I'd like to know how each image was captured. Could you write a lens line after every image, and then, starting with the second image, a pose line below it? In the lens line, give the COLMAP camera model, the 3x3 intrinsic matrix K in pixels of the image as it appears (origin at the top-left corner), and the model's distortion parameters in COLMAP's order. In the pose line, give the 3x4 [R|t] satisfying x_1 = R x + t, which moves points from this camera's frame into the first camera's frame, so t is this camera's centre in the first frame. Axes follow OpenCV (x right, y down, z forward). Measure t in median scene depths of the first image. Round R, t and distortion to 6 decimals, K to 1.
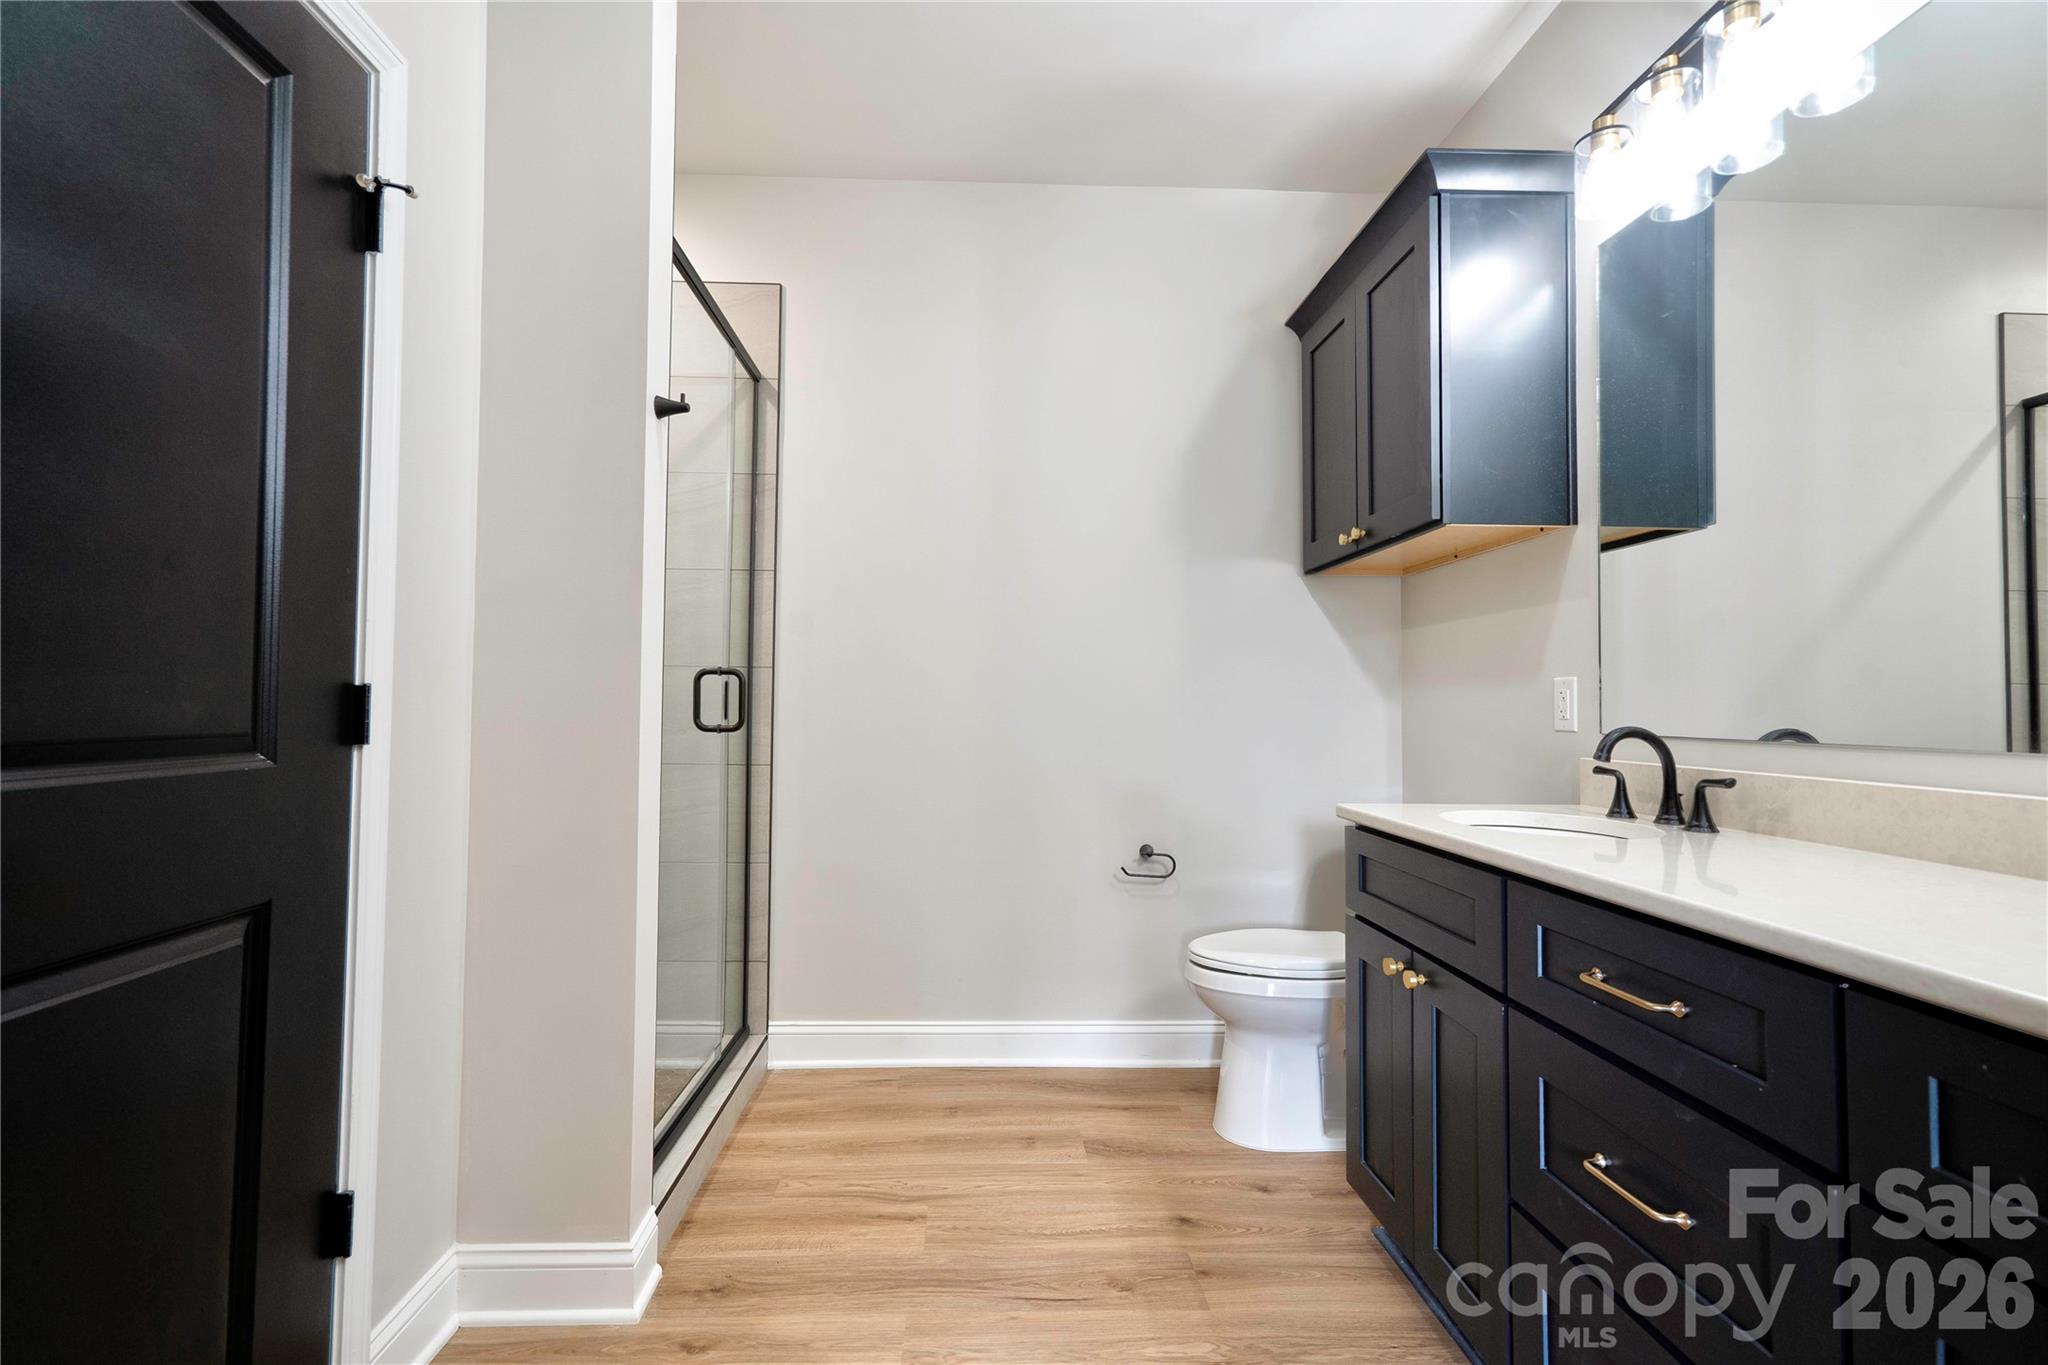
lens RADIAL K [[971.5, 0, 1010.0], [0, 971.5, 681.5], [0, 0, 1]] dist [-0.051295, 0.023601]
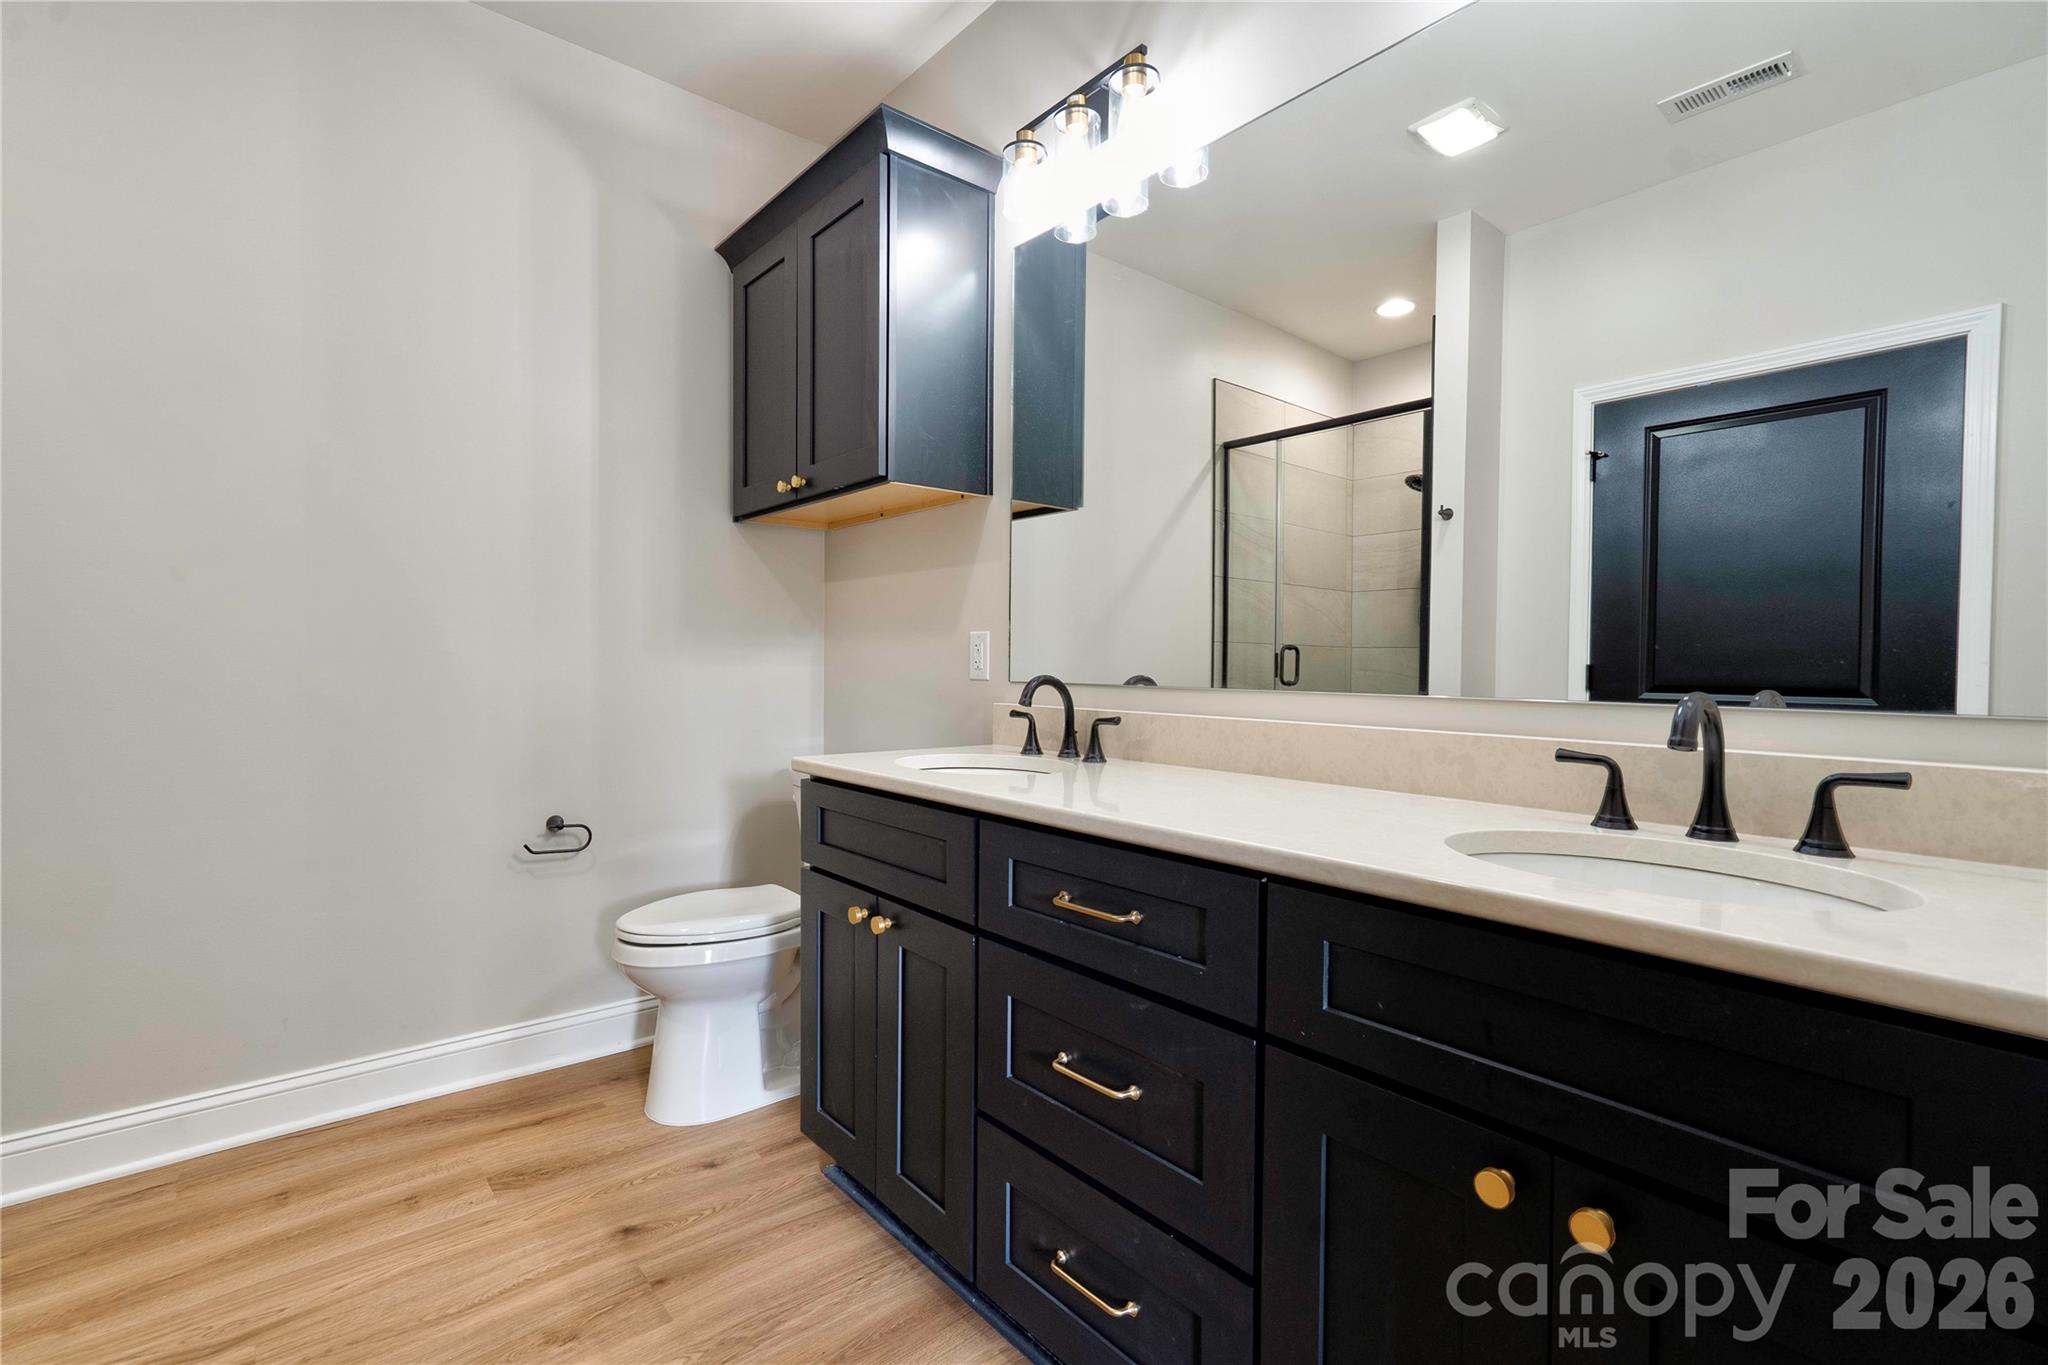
lens RADIAL K [[927.3, 0, 1025.5], [0, 927.3, 679.7], [0, 0, 1]] dist [-0.021693, 0.010232]
pose [[0.775807, -0.015886, 0.630770, -0.065811], [-0.016197, 0.998852, 0.045076, 0.001991], [-0.630763, -0.045187, 0.774659, 0.122109]]
